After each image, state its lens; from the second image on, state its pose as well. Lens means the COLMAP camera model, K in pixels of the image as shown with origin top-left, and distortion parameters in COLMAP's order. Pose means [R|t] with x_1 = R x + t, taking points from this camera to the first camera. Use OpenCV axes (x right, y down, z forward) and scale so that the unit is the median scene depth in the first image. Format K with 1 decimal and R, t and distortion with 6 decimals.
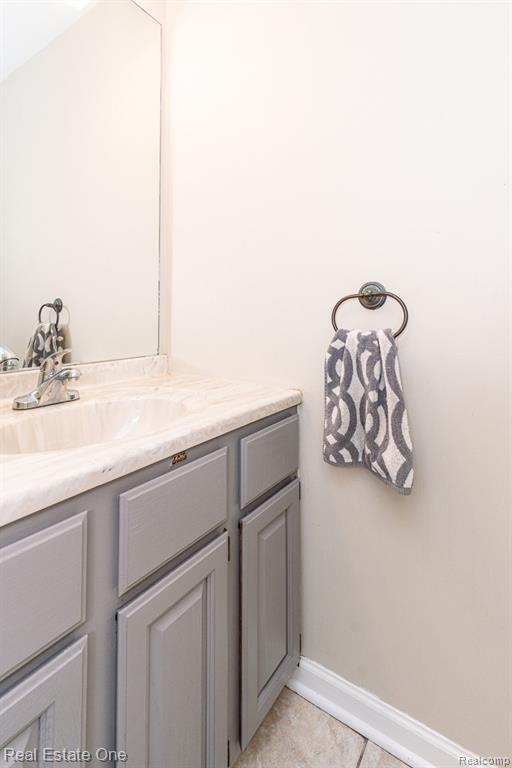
lens RADIAL K [[394.2, 0, 233.2], [0, 394.2, 383.8], [0, 0, 1]] dist [-0.003275, -0.000073]
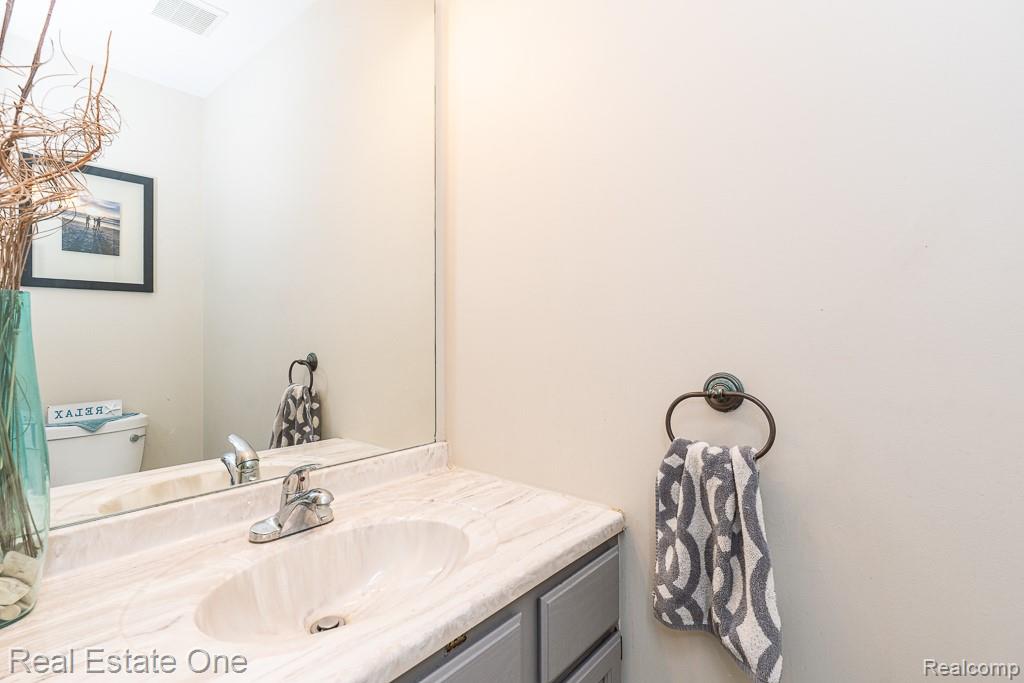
lens RADIAL K [[465.1, 0, 510.6], [0, 465.1, 324.6], [0, 0, 1]] dist [-0.000836, 0.000235]
pose [[0.996869, -0.007376, -0.078723, 0.034722], [0.010200, 0.999316, 0.035533, -0.390346], [0.078407, -0.036225, 0.996263, 0.133409]]
